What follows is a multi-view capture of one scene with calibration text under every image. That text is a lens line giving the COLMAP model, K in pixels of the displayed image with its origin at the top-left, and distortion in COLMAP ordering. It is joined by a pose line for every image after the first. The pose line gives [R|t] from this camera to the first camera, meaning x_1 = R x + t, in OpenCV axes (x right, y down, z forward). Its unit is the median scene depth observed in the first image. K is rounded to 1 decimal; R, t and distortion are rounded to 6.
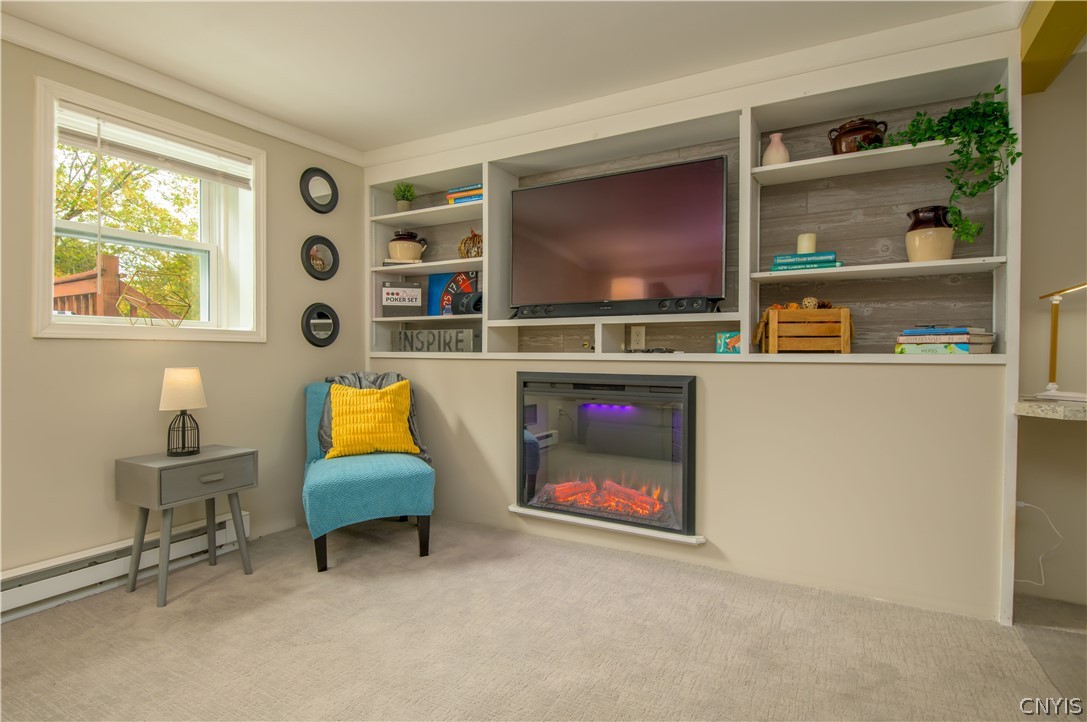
lens RADIAL K [[553.7, 0, 543.1], [0, 553.7, 363.4], [0, 0, 1]] dist [-0.012284, -0.002383]
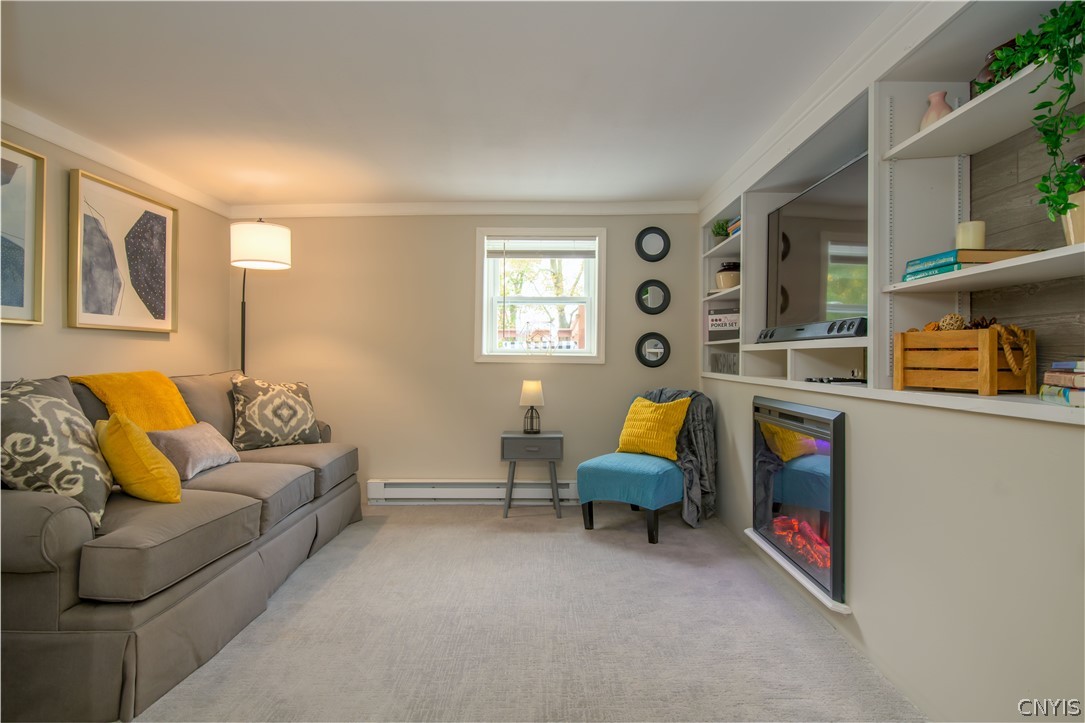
lens RADIAL K [[583.1, 0, 541.9], [0, 583.1, 354.0], [0, 0, 1]] dist [0.003994, -0.000244]
pose [[0.491849, -0.002716, -0.870676, 0.776154], [-0.026373, 0.999490, -0.018016, -0.035550], [0.870281, 0.031823, 0.491527, 0.150929]]
